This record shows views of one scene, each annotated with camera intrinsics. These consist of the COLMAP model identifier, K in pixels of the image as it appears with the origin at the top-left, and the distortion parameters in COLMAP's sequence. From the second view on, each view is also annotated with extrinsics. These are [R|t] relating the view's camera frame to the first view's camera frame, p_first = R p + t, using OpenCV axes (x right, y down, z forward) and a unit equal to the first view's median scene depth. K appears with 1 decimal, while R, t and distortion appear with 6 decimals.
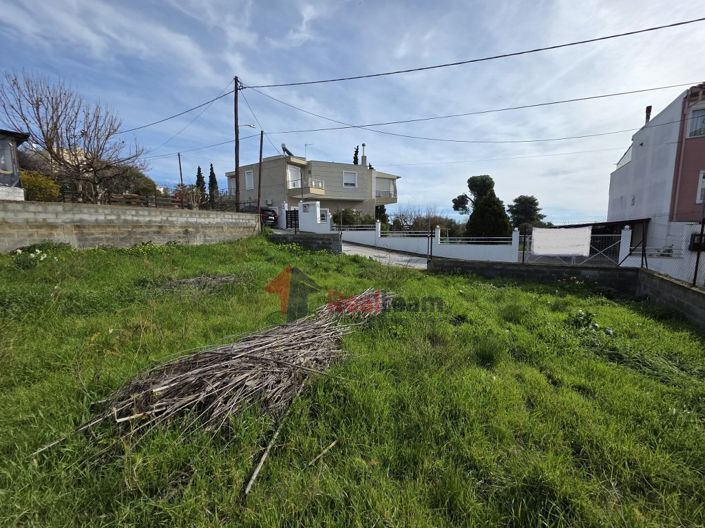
lens RADIAL K [[278.5, 0, 356.1], [0, 278.5, 262.0], [0, 0, 1]] dist [0.005445, 0.001280]
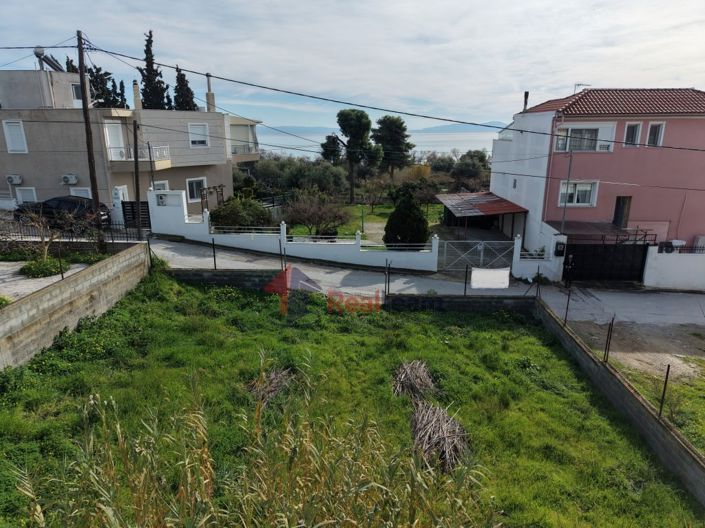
lens RADIAL K [[470.8, 0, 351.0], [0, 470.8, 262.3], [0, 0, 1]] dist [0.025886, -0.027025]
pose [[0.875951, -0.120985, 0.466981, -0.564092], [0.045994, 0.984575, 0.168808, -0.368778], [-0.480202, -0.126389, 0.868005, -0.377308]]
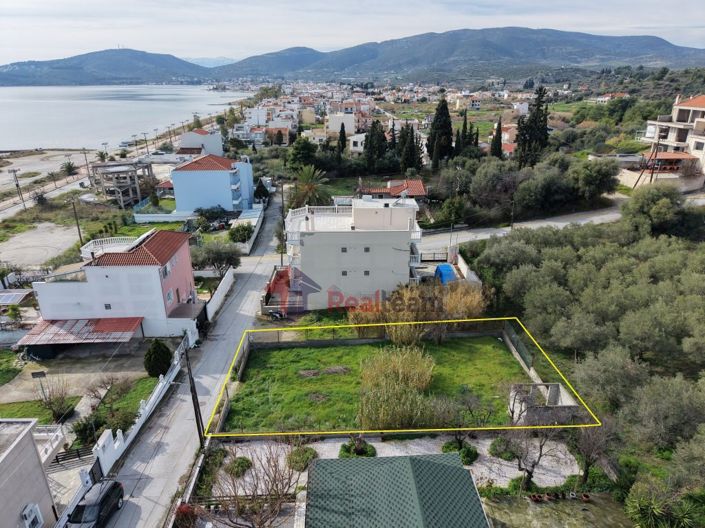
lens RADIAL K [[470.8, 0, 353.3], [0, 470.8, 259.7], [0, 0, 1]] dist [0.025886, -0.027025]
pose [[-0.559206, -0.280355, 0.780186, -2.589734], [0.098885, 0.911809, 0.398530, -2.001091], [-0.823110, 0.300009, -0.482166, 1.538944]]
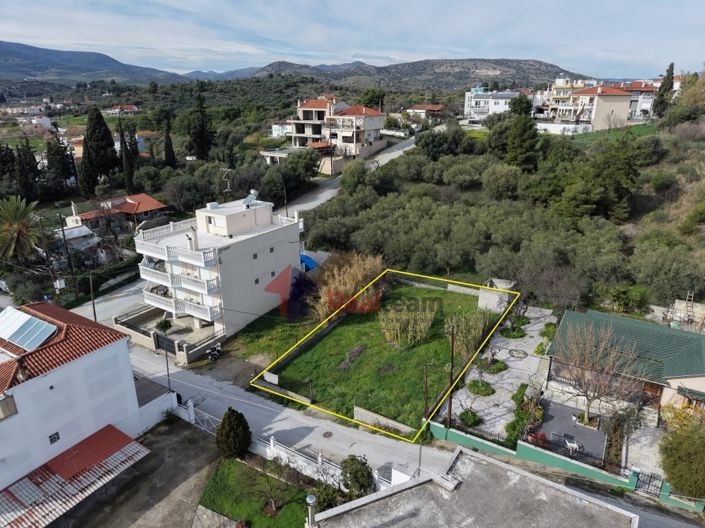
lens RADIAL K [[470.8, 0, 352.0], [0, 470.8, 260.3], [0, 0, 1]] dist [0.025886, -0.027025]
pose [[-0.999915, 0.012908, 0.001594, -0.058955], [0.012336, 0.902423, 0.430674, -2.087281], [0.004121, 0.430657, -0.902506, 3.167646]]
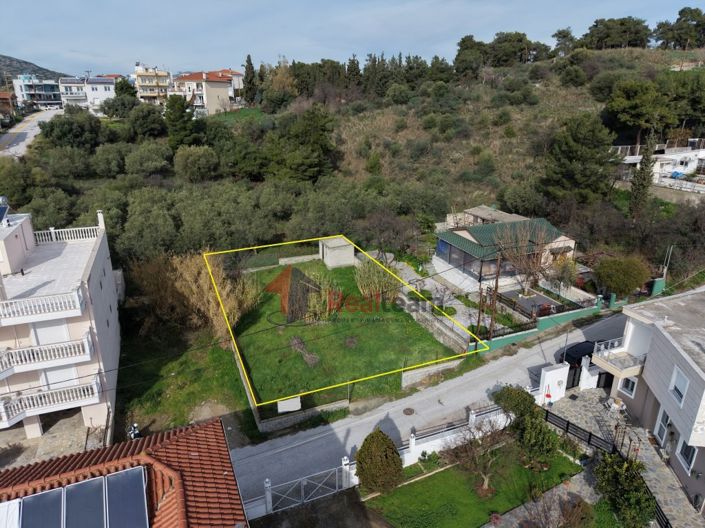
lens RADIAL K [[470.8, 0, 353.0], [0, 470.8, 261.4], [0, 0, 1]] dist [0.025886, -0.027025]
pose [[-0.581714, 0.279259, -0.763953, 1.894274], [-0.083007, 0.913932, 0.397288, -1.663992], [0.809147, 0.294521, -0.508466, 1.930392]]
